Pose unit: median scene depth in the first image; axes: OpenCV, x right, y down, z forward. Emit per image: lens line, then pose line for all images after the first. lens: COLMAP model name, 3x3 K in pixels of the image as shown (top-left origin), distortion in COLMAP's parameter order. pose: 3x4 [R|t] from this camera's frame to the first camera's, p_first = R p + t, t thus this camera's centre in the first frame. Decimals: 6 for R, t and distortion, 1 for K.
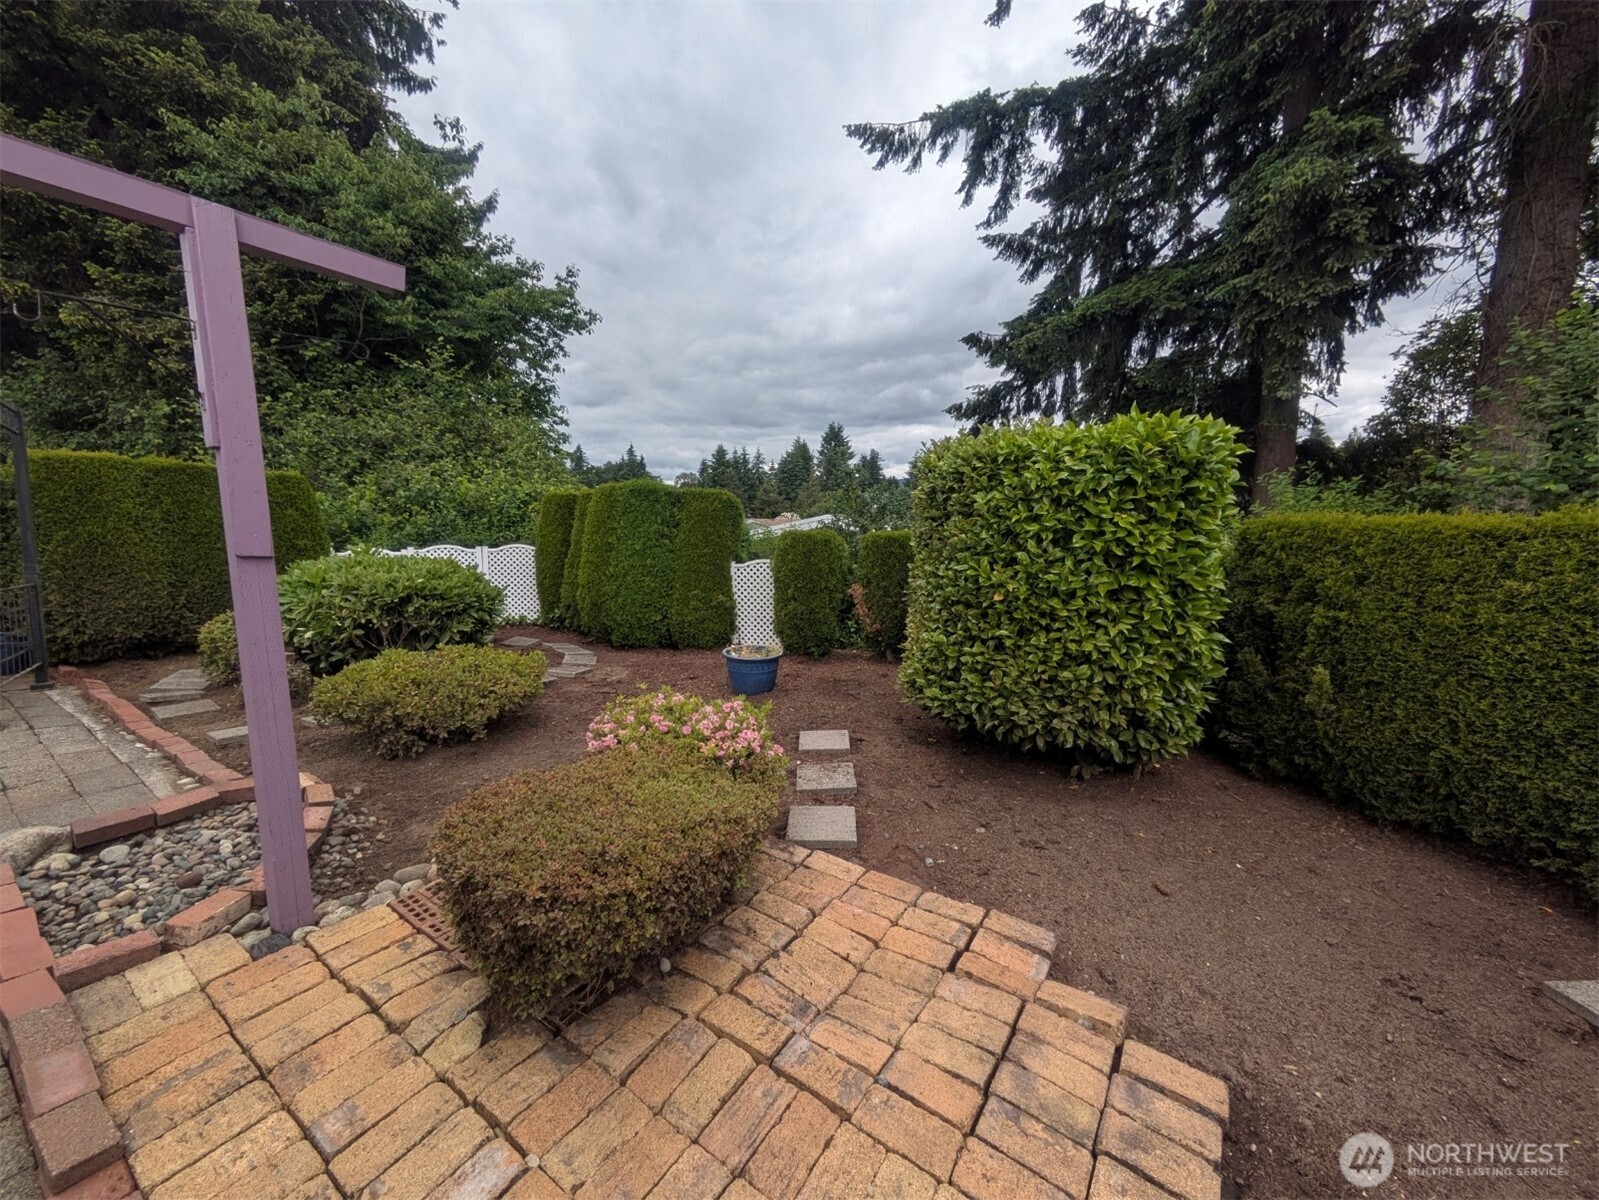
lens RADIAL K [[626.8, 0, 799.5], [0, 626.8, 600.0], [0, 0, 1]] dist [-0.001274, -0.000134]
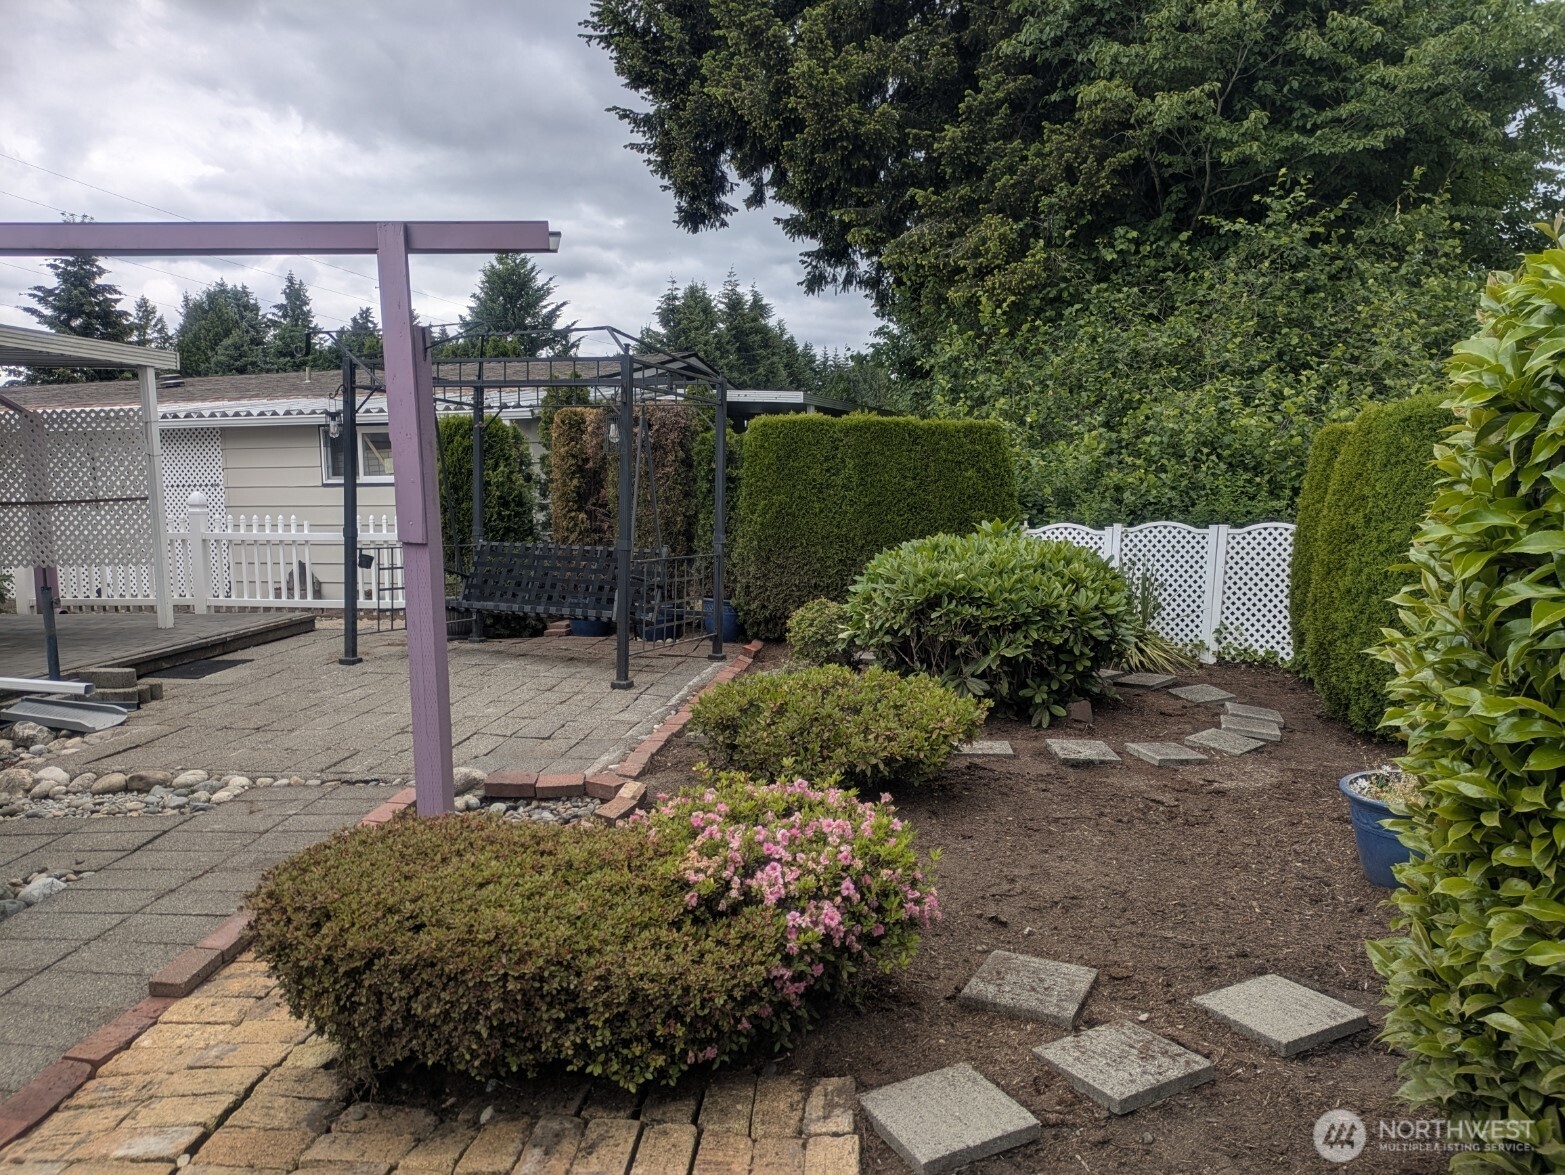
lens RADIAL K [[1127.7, 0, 782.5], [0, 1127.7, 587.5], [0, 0, 1]] dist [0.049792, 0.001562]
pose [[0.479183, 0.074430, -0.874553, 0.352042], [-0.094136, 0.995009, 0.033102, -0.036895], [0.872652, 0.066465, 0.483798, 0.198432]]
